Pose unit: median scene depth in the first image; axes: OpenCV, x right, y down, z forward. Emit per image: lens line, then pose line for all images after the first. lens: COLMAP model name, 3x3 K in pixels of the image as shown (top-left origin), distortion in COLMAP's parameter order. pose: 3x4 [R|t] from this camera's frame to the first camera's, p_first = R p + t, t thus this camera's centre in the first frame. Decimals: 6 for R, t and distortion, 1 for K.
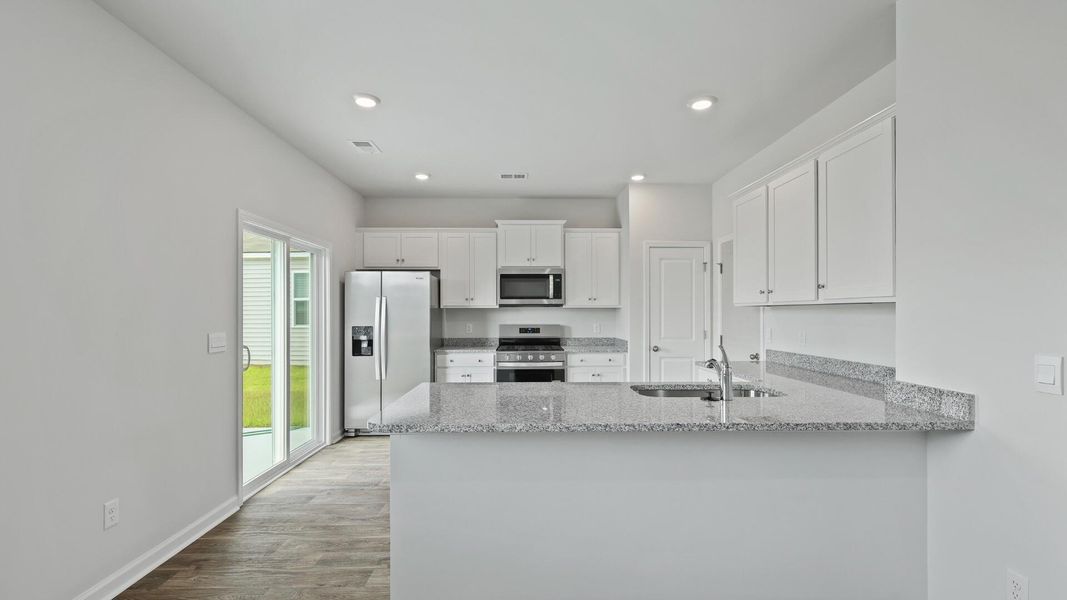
lens RADIAL K [[466.7, 0, 534.4], [0, 466.7, 308.3], [0, 0, 1]] dist [0.000826, 0.000155]
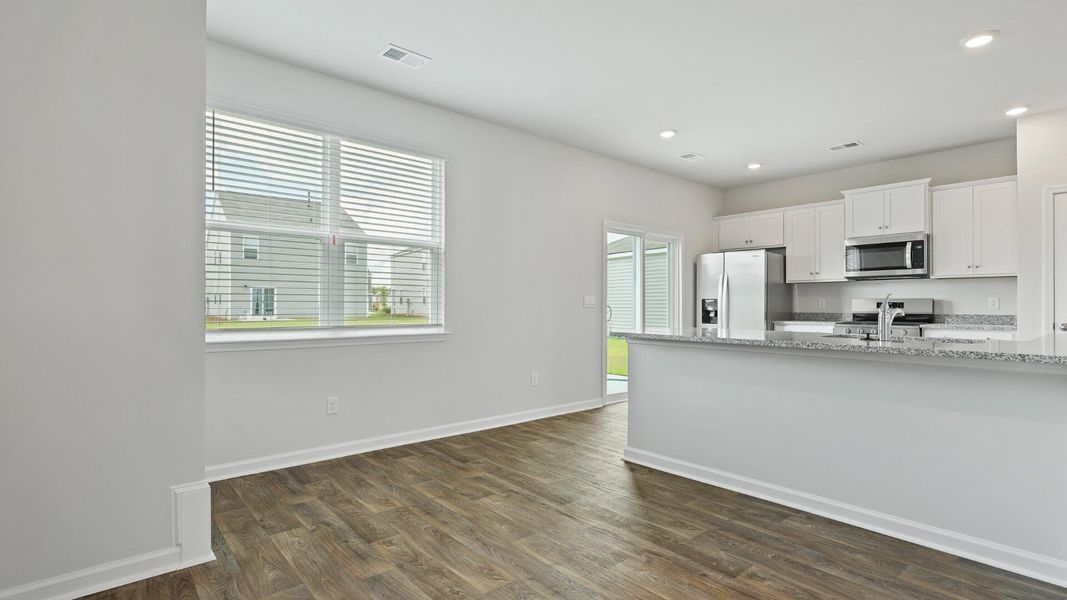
lens RADIAL K [[504.3, 0, 533.5], [0, 504.3, 300.0], [0, 0, 1]] dist [-0.013038, 0.000698]
pose [[0.638491, -0.004873, -0.769614, 0.316577], [0.006014, 0.999981, -0.001341, 0.036753], [0.769606, -0.003772, 0.638508, -0.170533]]
